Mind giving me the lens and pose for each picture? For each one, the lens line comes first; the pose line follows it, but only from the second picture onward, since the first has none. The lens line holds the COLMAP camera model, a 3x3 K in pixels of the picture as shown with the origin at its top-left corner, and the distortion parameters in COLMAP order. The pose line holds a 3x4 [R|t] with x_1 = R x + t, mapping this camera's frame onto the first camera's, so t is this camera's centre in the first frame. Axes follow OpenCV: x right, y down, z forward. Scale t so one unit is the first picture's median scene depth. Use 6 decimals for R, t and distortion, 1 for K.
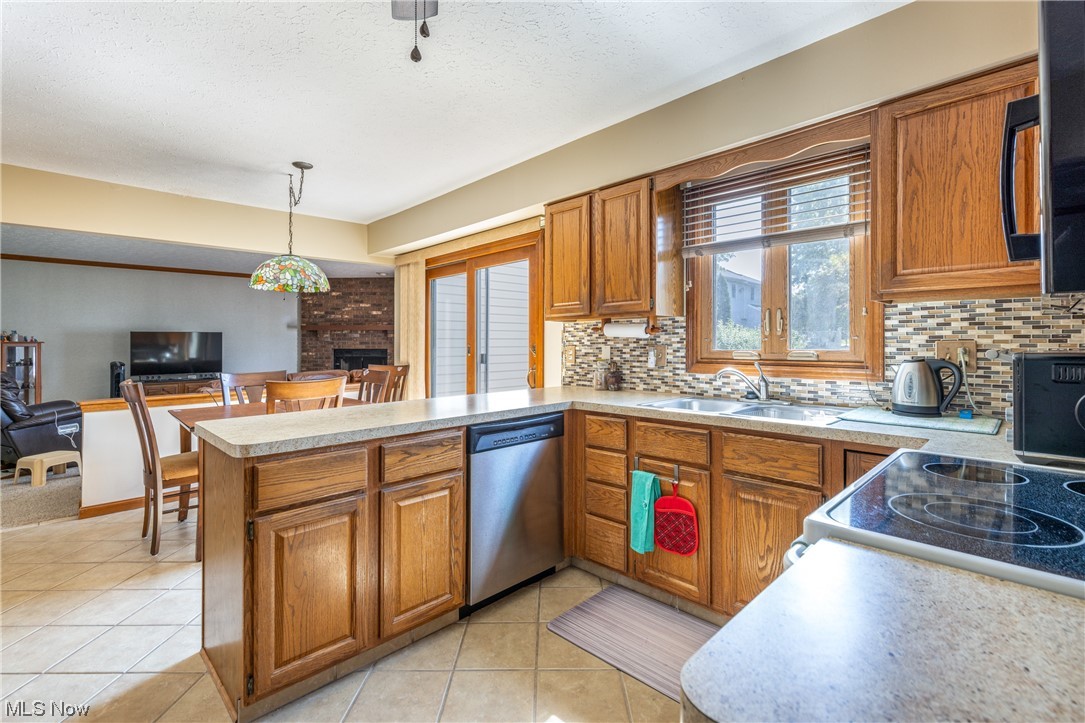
lens RADIAL K [[489.5, 0, 544.9], [0, 489.5, 339.9], [0, 0, 1]] dist [0.002050, -0.000996]
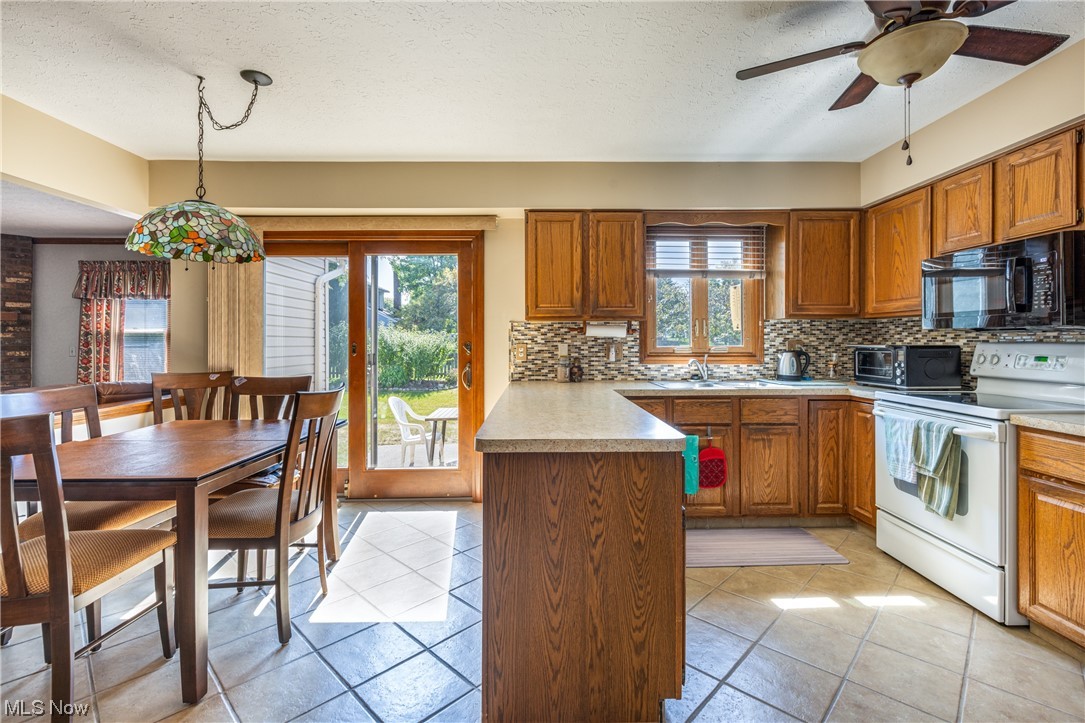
lens RADIAL K [[489.5, 0, 547.0], [0, 489.5, 340.2], [0, 0, 1]] dist [0.002050, -0.000996]
pose [[0.685632, 0.008224, 0.727902, -0.827590], [-0.006476, 0.999966, -0.005198, 0.011083], [-0.727920, -0.001150, 0.685662, 0.274977]]
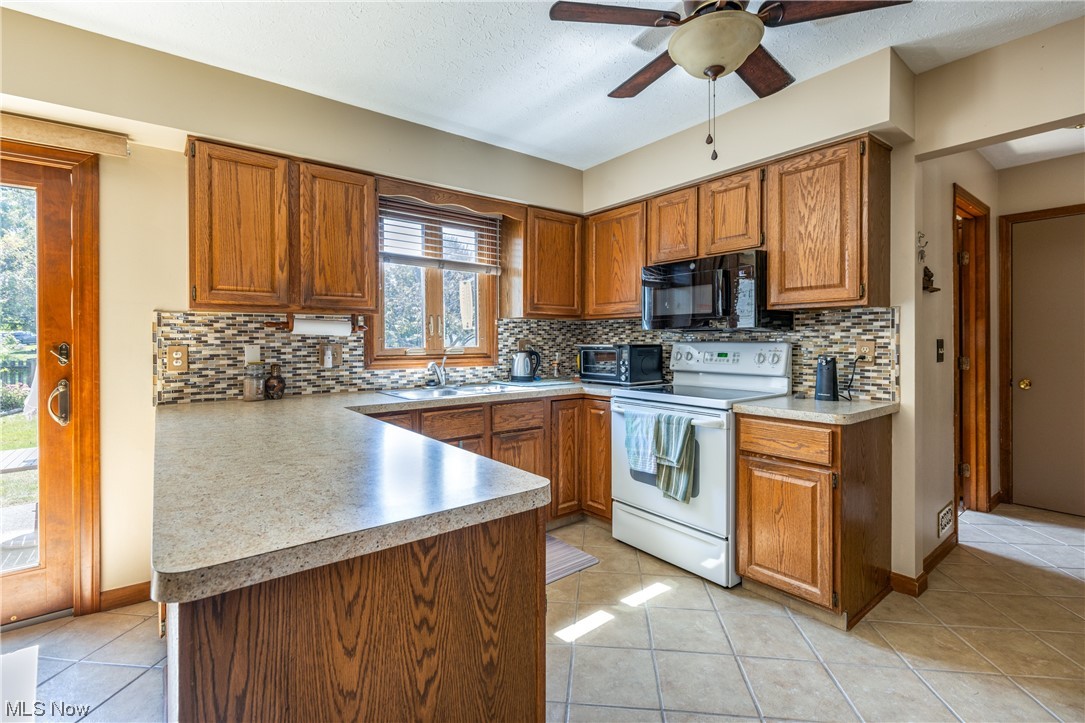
lens RADIAL K [[489.5, 0, 544.6], [0, 489.5, 342.4], [0, 0, 1]] dist [0.002050, -0.000996]
pose [[0.109001, 0.005050, 0.994029, -0.694588], [-0.001185, 0.999987, -0.004950, 0.012156], [-0.994041, -0.000639, 0.109006, 0.497749]]
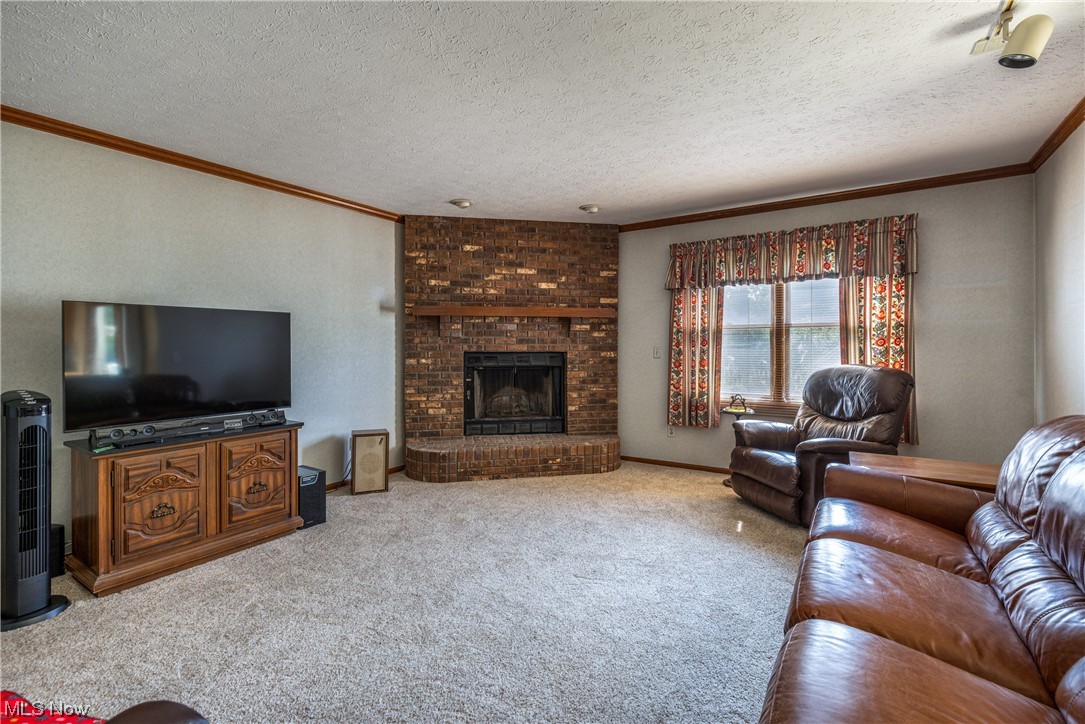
lens RADIAL K [[489.5, 0, 544.7], [0, 489.5, 346.4], [0, 0, 1]] dist [0.002050, -0.000996]
pose [[0.980098, 0.002133, 0.198502, -1.427555], [-0.003574, 0.999970, 0.006901, 0.026743], [-0.198482, -0.007474, 0.980076, 1.454653]]
